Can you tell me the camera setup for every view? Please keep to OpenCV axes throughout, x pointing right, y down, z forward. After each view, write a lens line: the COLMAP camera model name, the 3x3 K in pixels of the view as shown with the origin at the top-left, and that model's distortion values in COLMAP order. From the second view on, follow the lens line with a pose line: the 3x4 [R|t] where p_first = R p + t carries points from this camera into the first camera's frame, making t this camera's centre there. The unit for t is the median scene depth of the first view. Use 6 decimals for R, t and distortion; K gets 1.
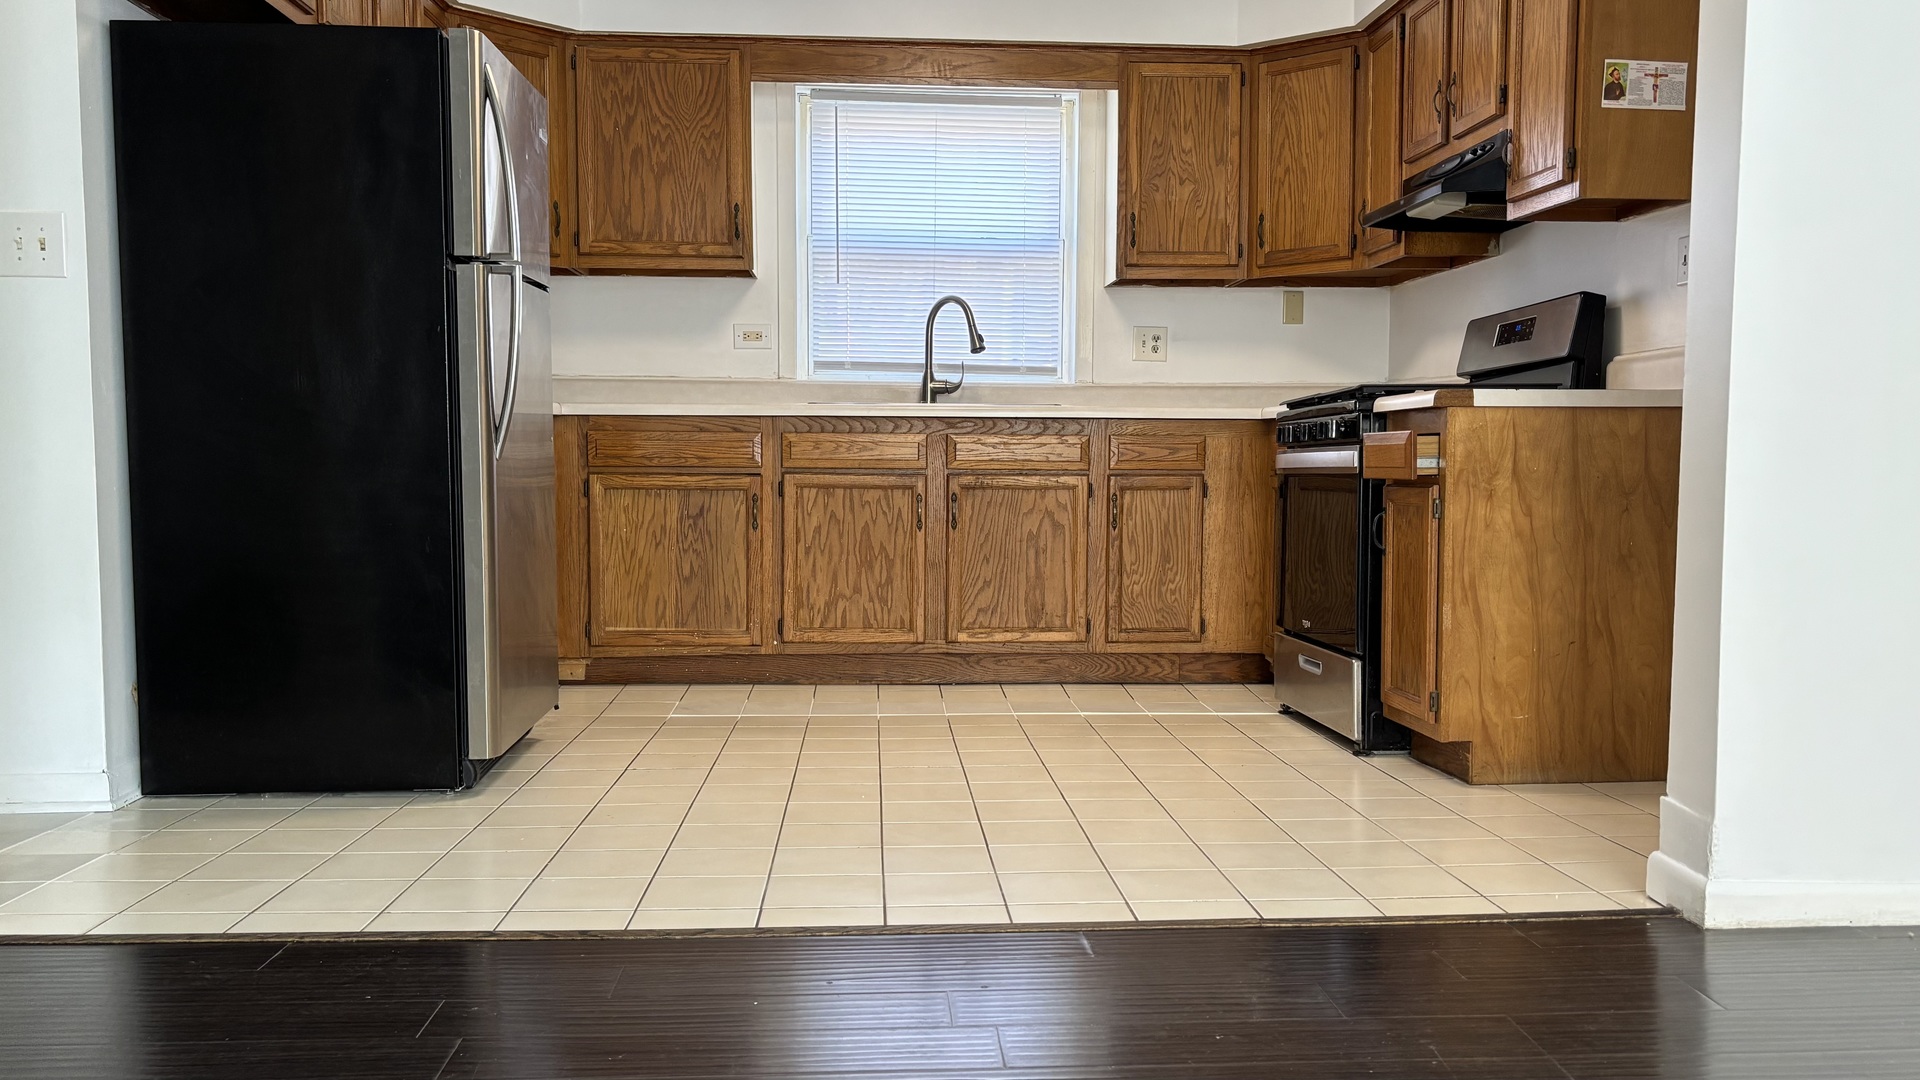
lens RADIAL K [[1537.8, 0, 973.5], [0, 1537.8, 569.9], [0, 0, 1]] dist [0.070129, -0.109575]
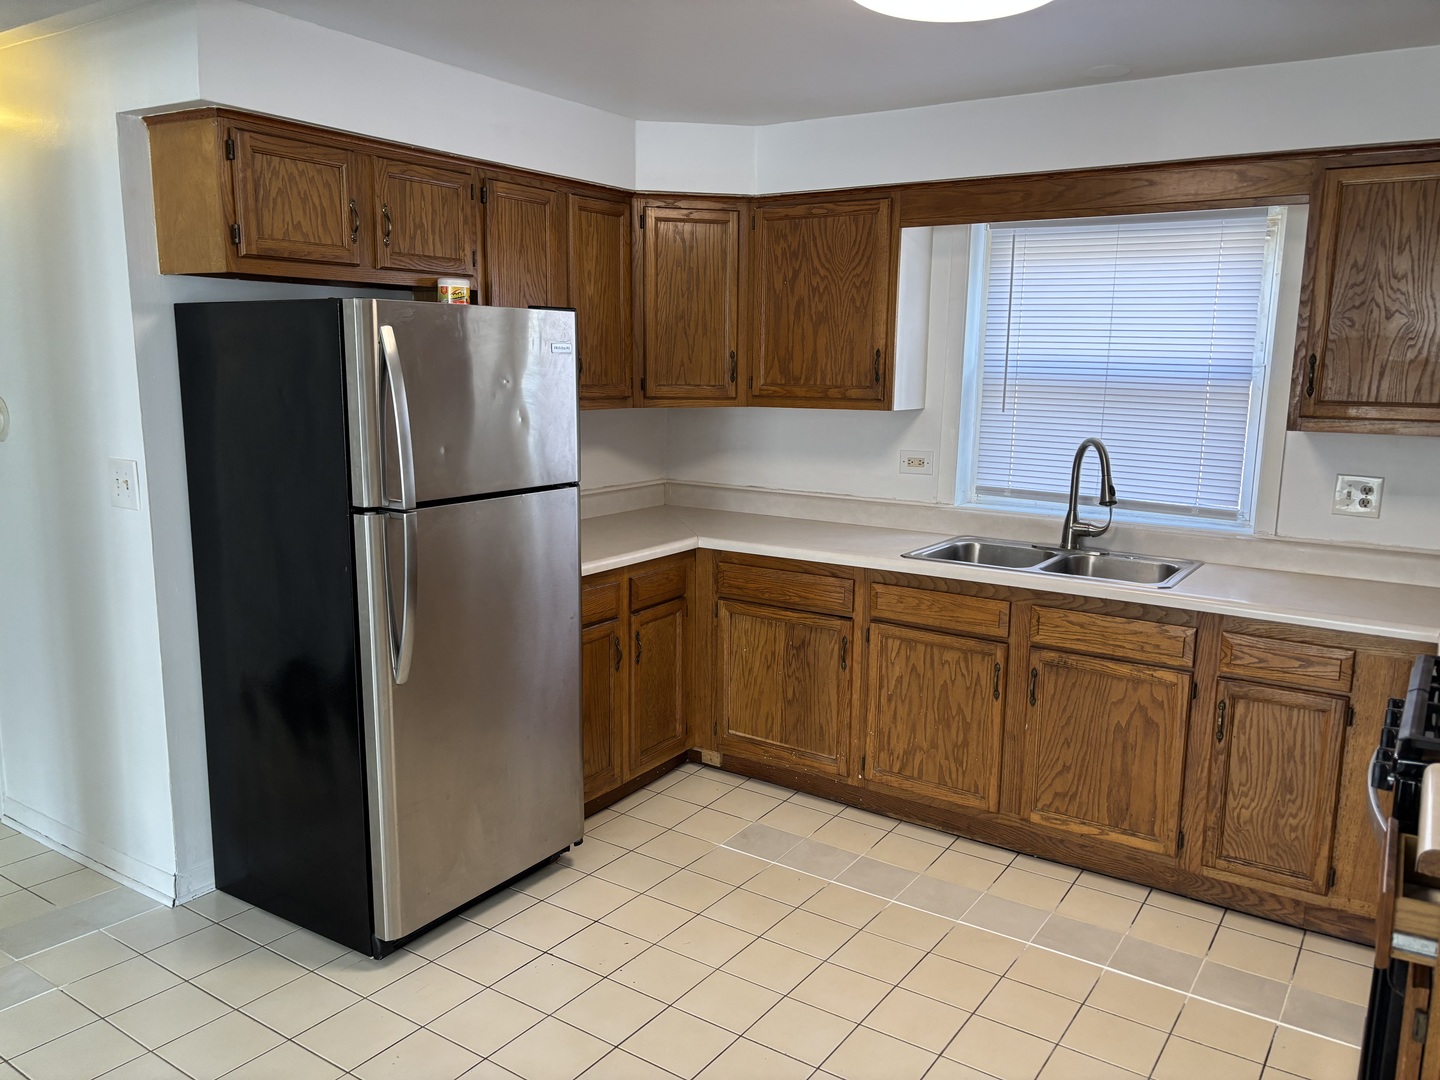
lens RADIAL K [[1083.3, 0, 726.9], [0, 1083.3, 541.6], [0, 0, 1]] dist [0.054419, -0.065707]
pose [[0.791864, 0.108210, -0.601033, 0.227666], [-0.061399, 0.993296, 0.097940, -0.178884], [0.607603, -0.040652, 0.793200, 0.362435]]
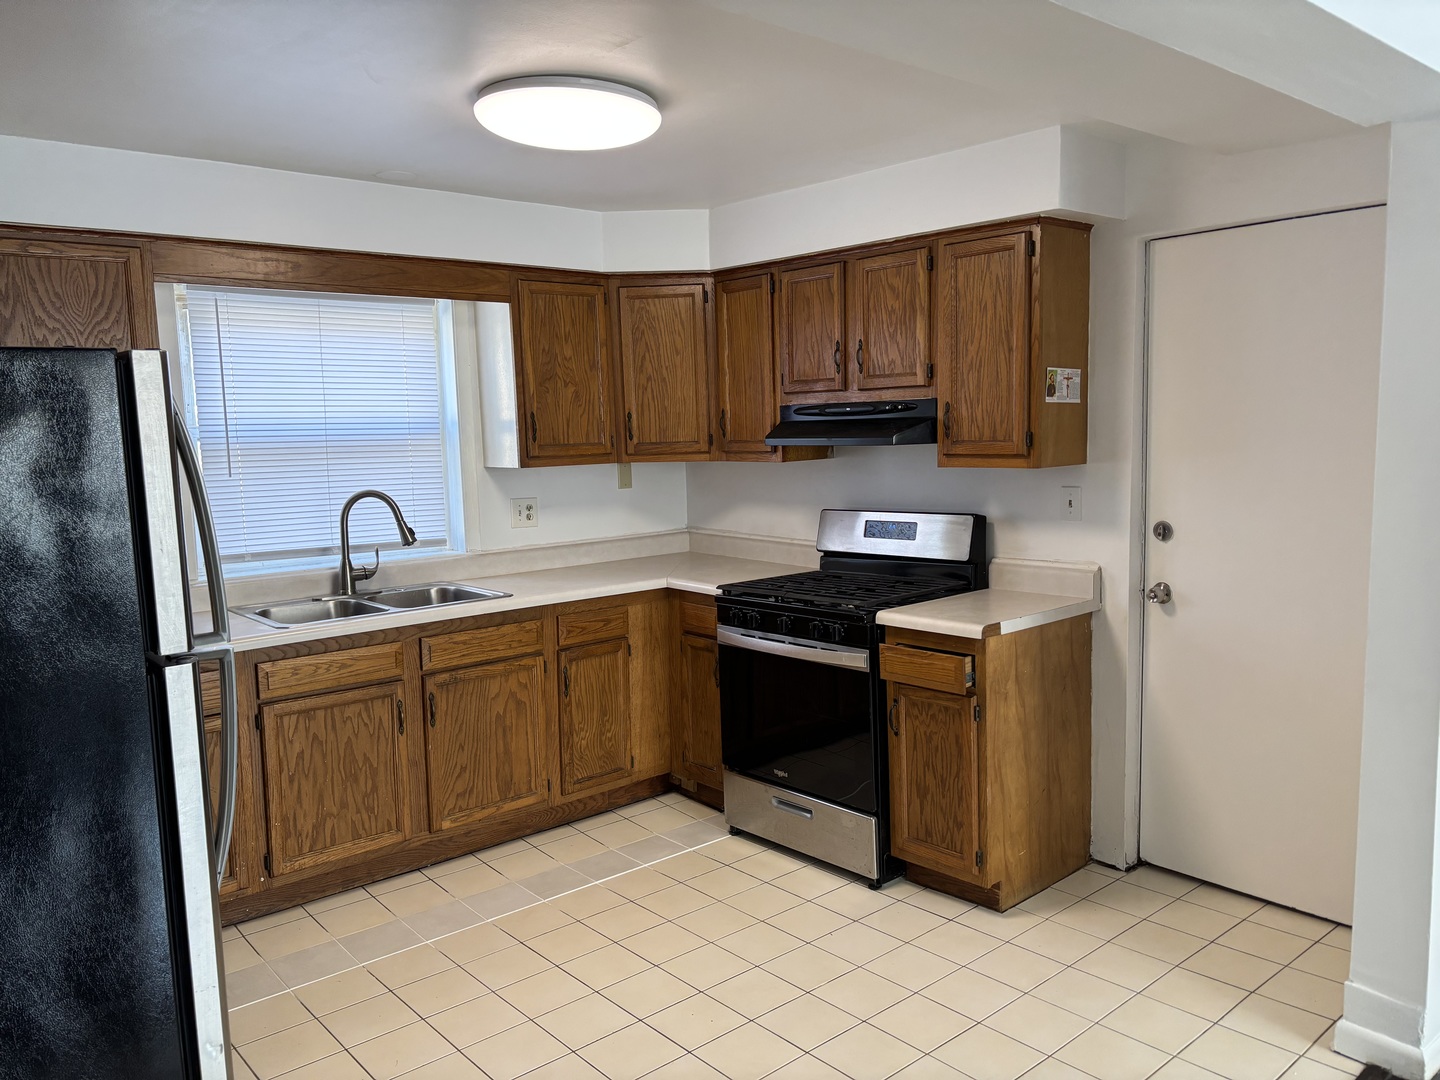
lens RADIAL K [[1083.3, 0, 728.3], [0, 1083.3, 547.4], [0, 0, 1]] dist [0.054419, -0.065707]
pose [[0.803543, -0.095533, 0.587531, -0.275152], [0.076847, 0.995426, 0.056756, -0.174397], [-0.590266, -0.000455, 0.807209, 0.279425]]
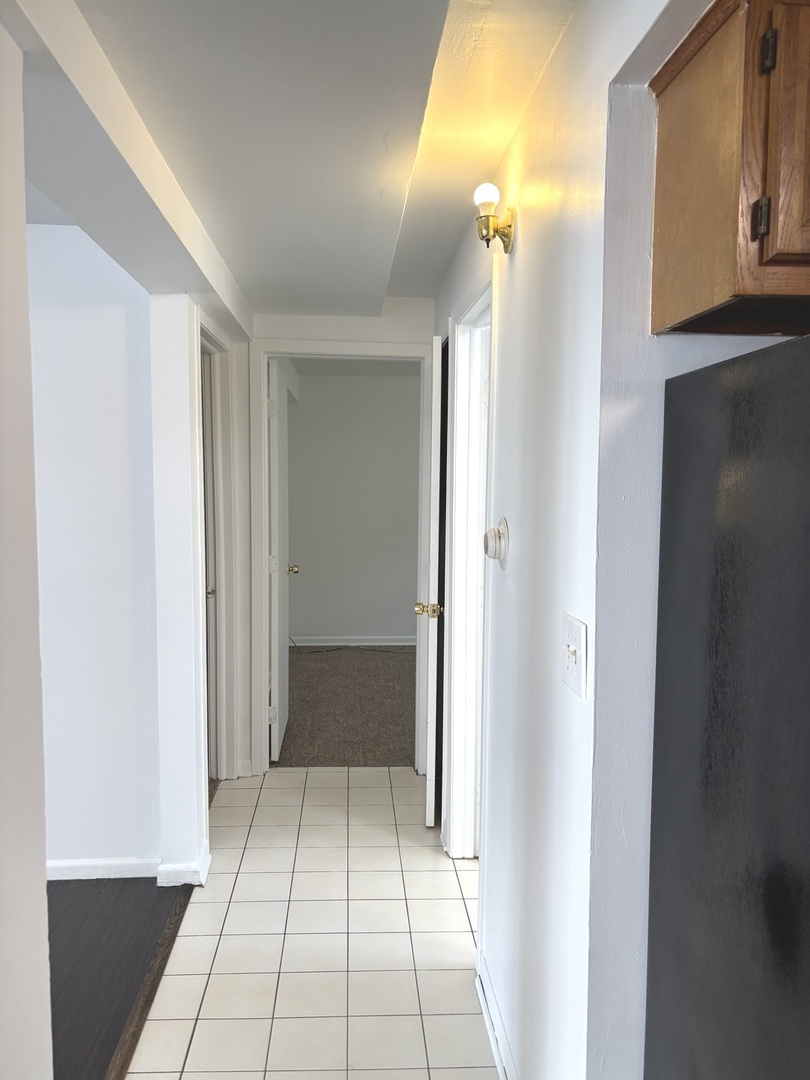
lens RADIAL K [[812.5, 0, 405.6], [0, 812.5, 550.2], [0, 0, 1]] dist [0.054419, -0.065707]
pose [[-0.000669, 0.086182, -0.996279, -0.091991], [-0.091395, 0.992104, 0.085882, -0.189205], [0.995814, 0.091113, 0.007213, 0.565770]]
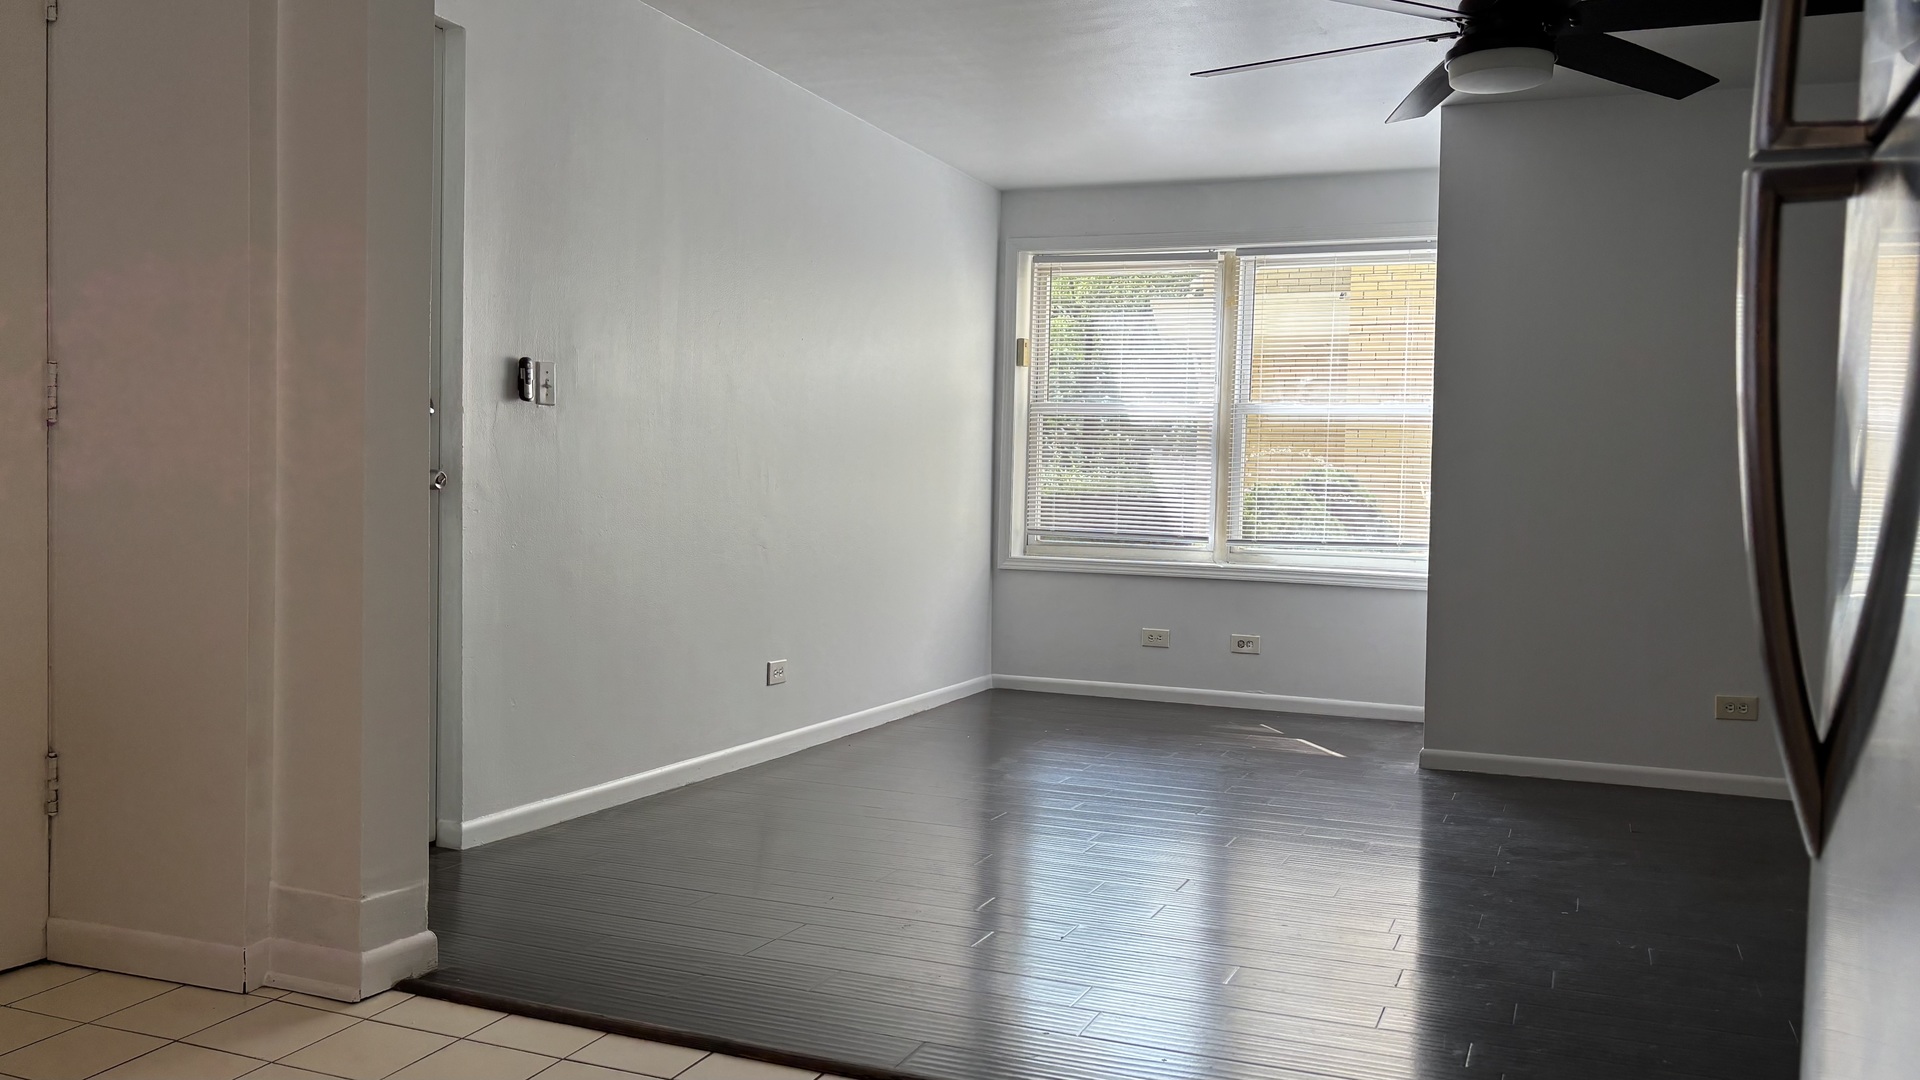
lens RADIAL K [[1537.8, 0, 979.9], [0, 1537.8, 544.4], [0, 0, 1]] dist [0.070129, -0.109575]
pose [[-0.898195, -0.041992, 0.437586, -0.199667], [0.008955, 0.993473, 0.113717, -0.109186], [-0.439505, 0.106059, -0.891957, 0.896079]]
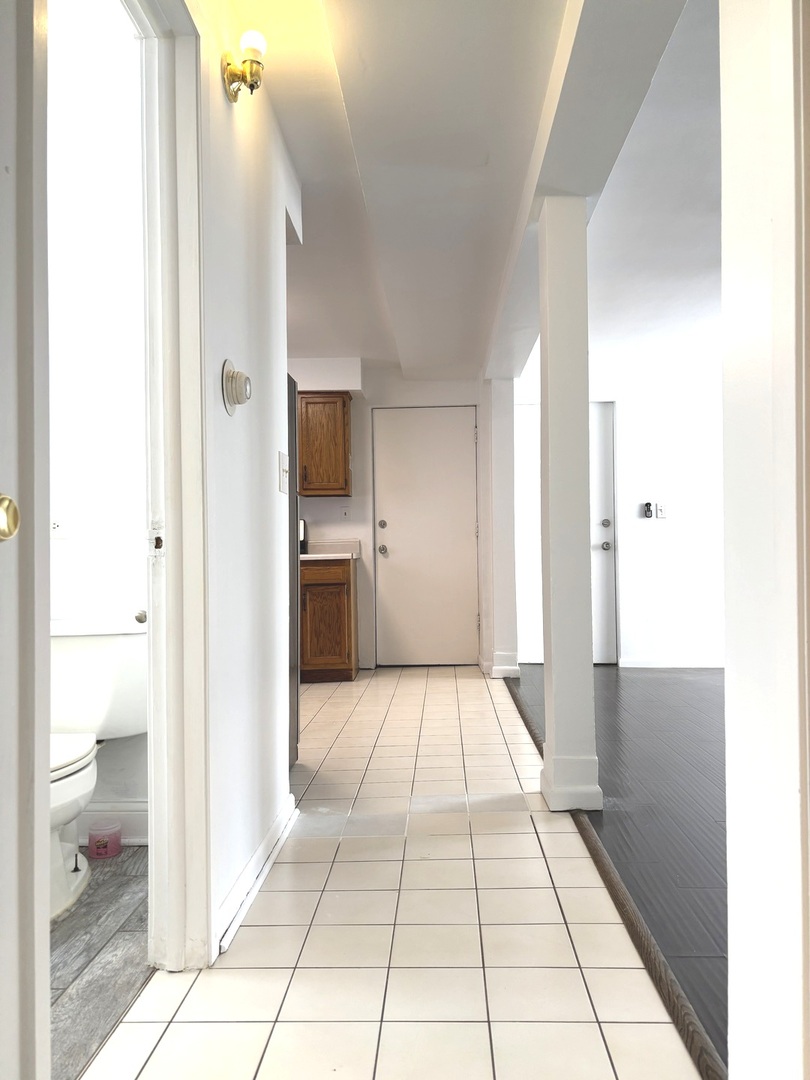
lens RADIAL K [[812.5, 0, 402.3], [0, 812.5, 549.1], [0, 0, 1]] dist [0.054419, -0.065707]
pose [[0.128935, -0.001622, 0.991652, -0.906789], [0.094661, 0.995452, -0.010680, -0.068421], [-0.987125, 0.095248, 0.128503, 0.484770]]
